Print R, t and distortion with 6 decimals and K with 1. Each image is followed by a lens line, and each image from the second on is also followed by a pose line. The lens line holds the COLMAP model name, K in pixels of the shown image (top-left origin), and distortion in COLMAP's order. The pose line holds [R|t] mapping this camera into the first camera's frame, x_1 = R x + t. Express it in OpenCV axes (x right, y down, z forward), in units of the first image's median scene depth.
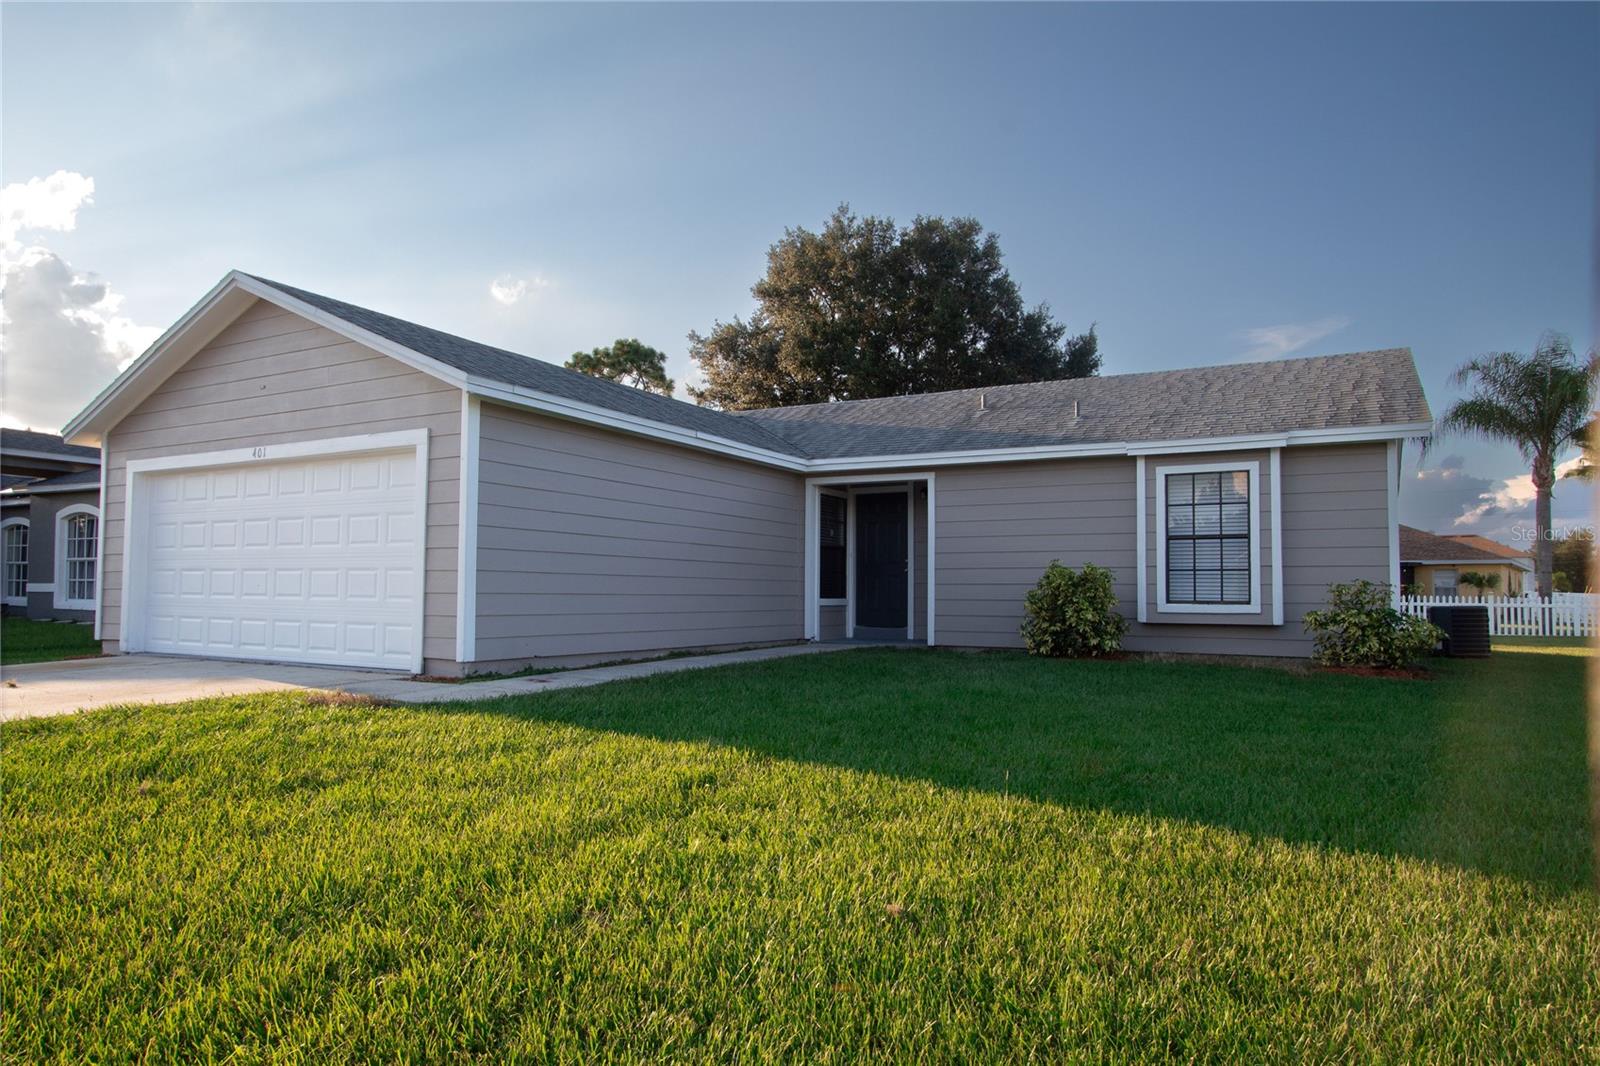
lens RADIAL K [[1007.7, 0, 799.9], [0, 1007.7, 534.7], [0, 0, 1]] dist [-0.015574, 0.007005]
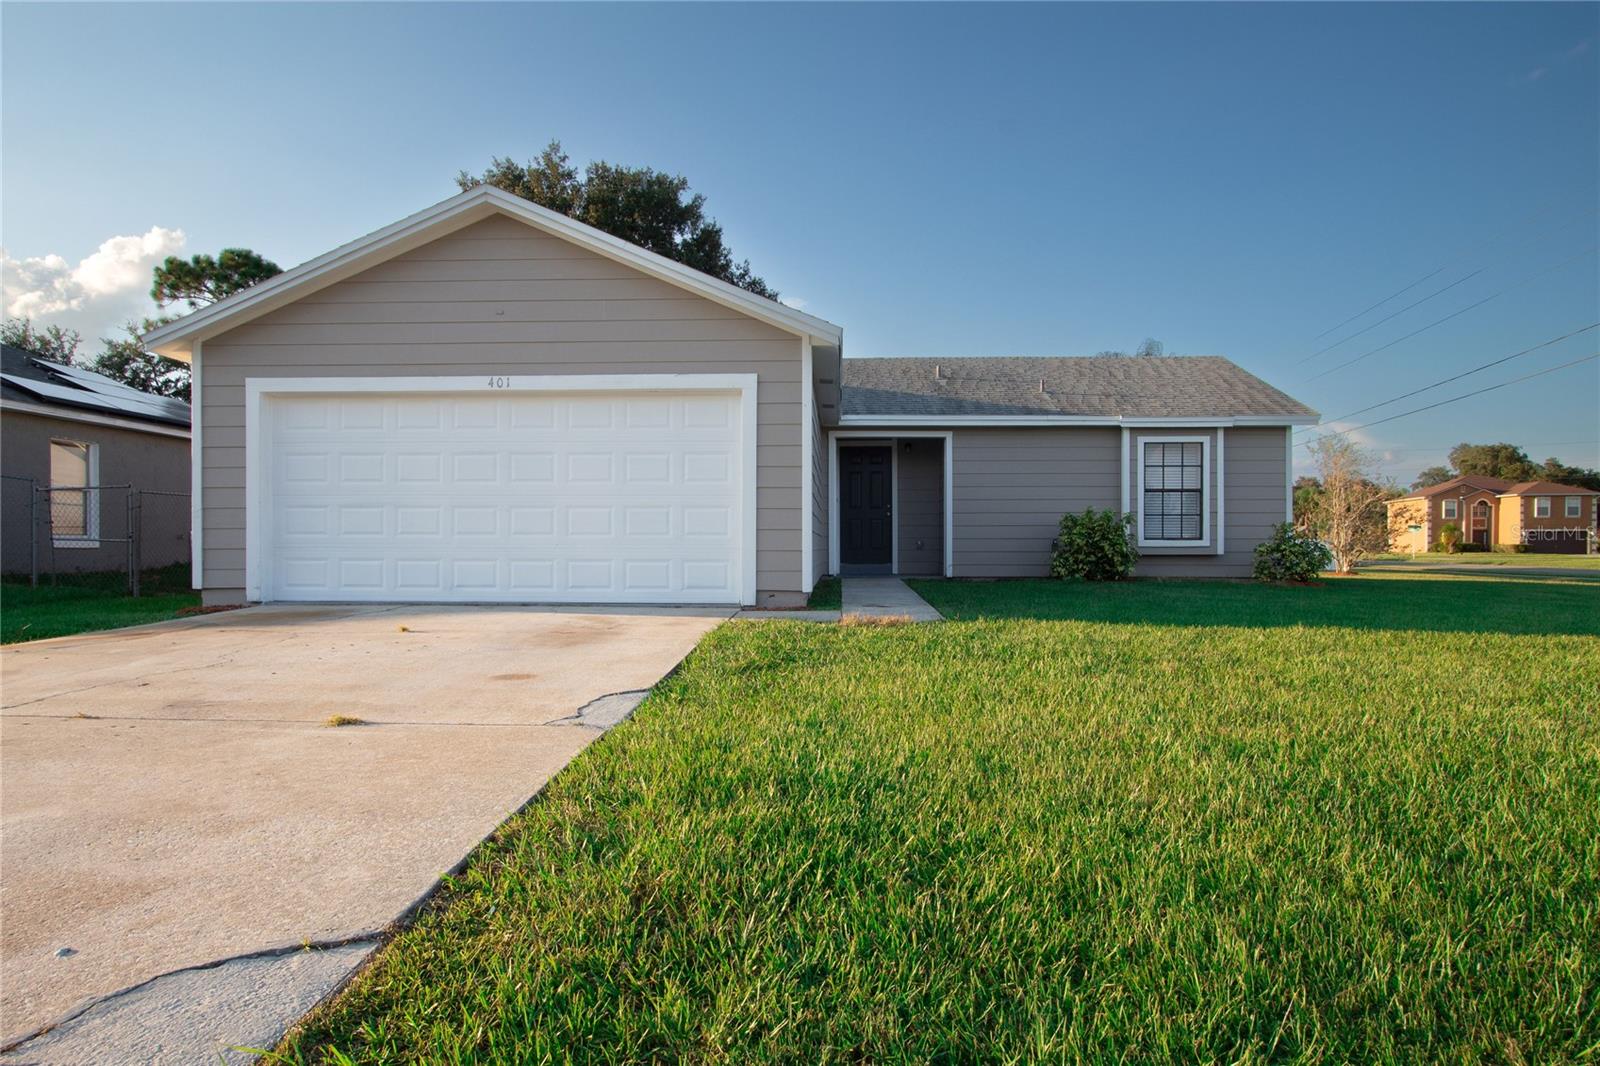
lens RADIAL K [[1007.7, 0, 800.8], [0, 1007.7, 543.8], [0, 0, 1]] dist [-0.015574, 0.007005]
pose [[0.891291, -0.005760, 0.453396, -0.649930], [-0.020379, 0.998400, 0.052744, 0.012585], [-0.452975, -0.056250, 0.889747, 0.020804]]
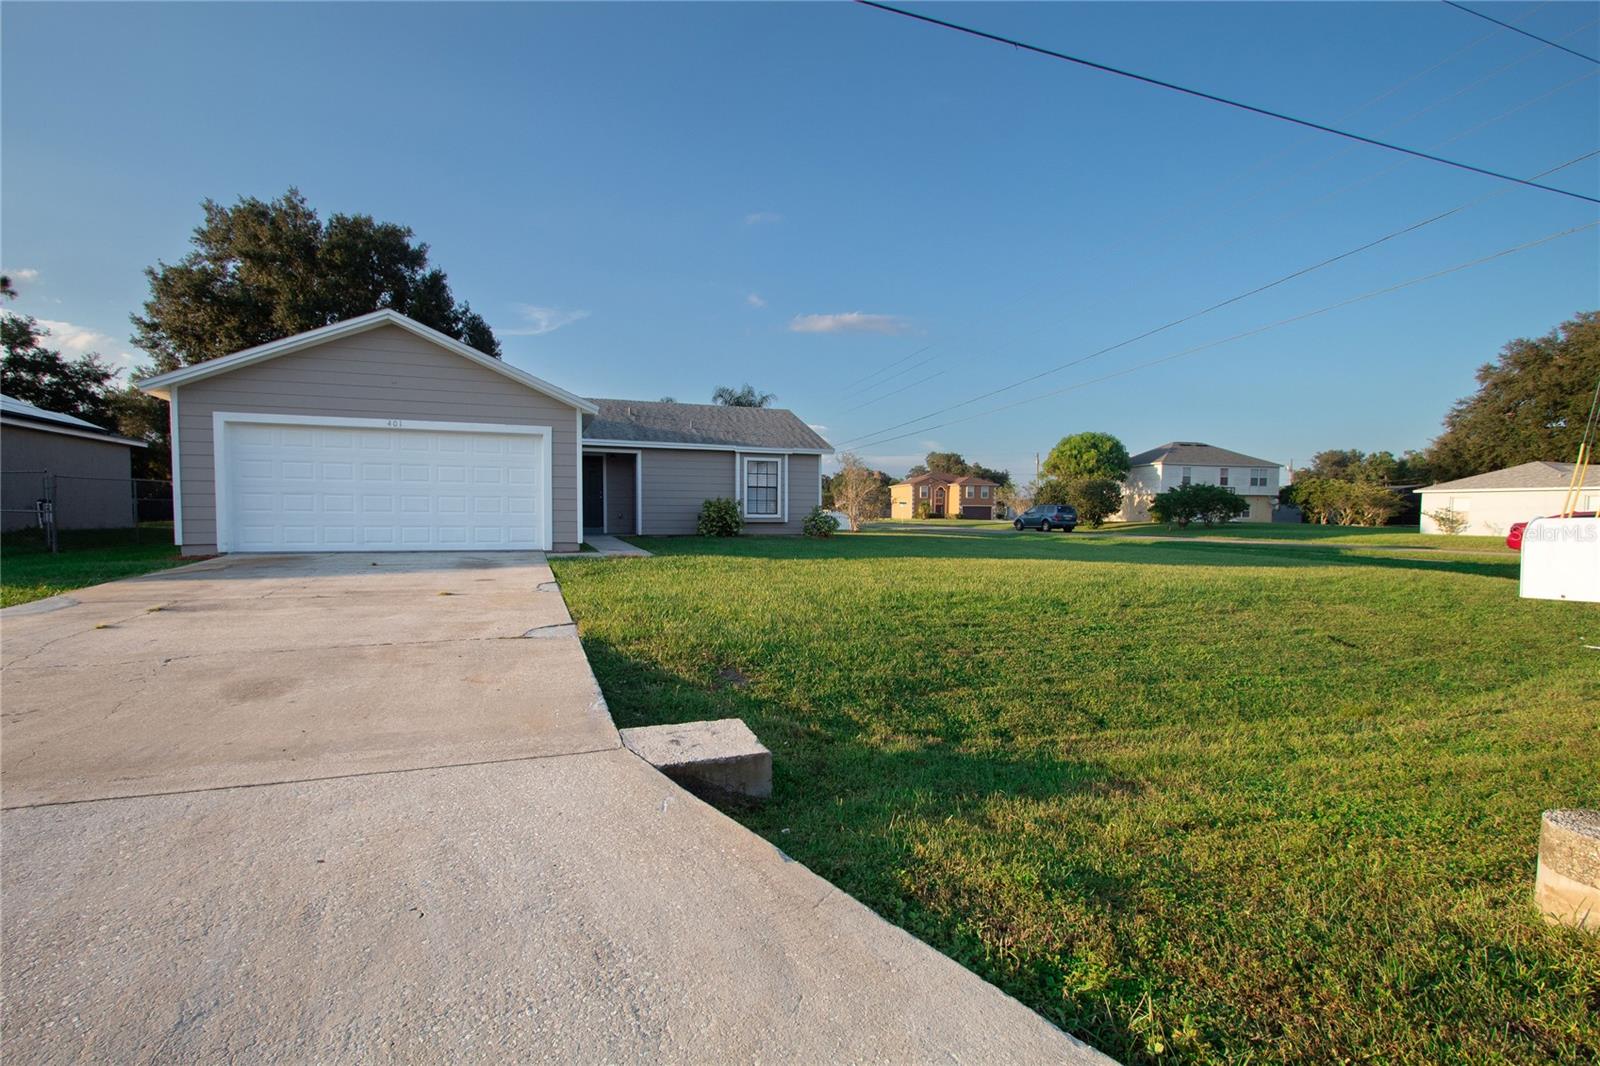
lens RADIAL K [[742.1, 0, 794.5], [0, 742.1, 542.2], [0, 0, 1]] dist [-0.019592, 0.002243]
pose [[0.648105, -0.032597, 0.760853, -0.936273], [-0.046072, 0.995575, 0.081897, -0.016189], [-0.760156, -0.088132, 0.643735, -0.249683]]
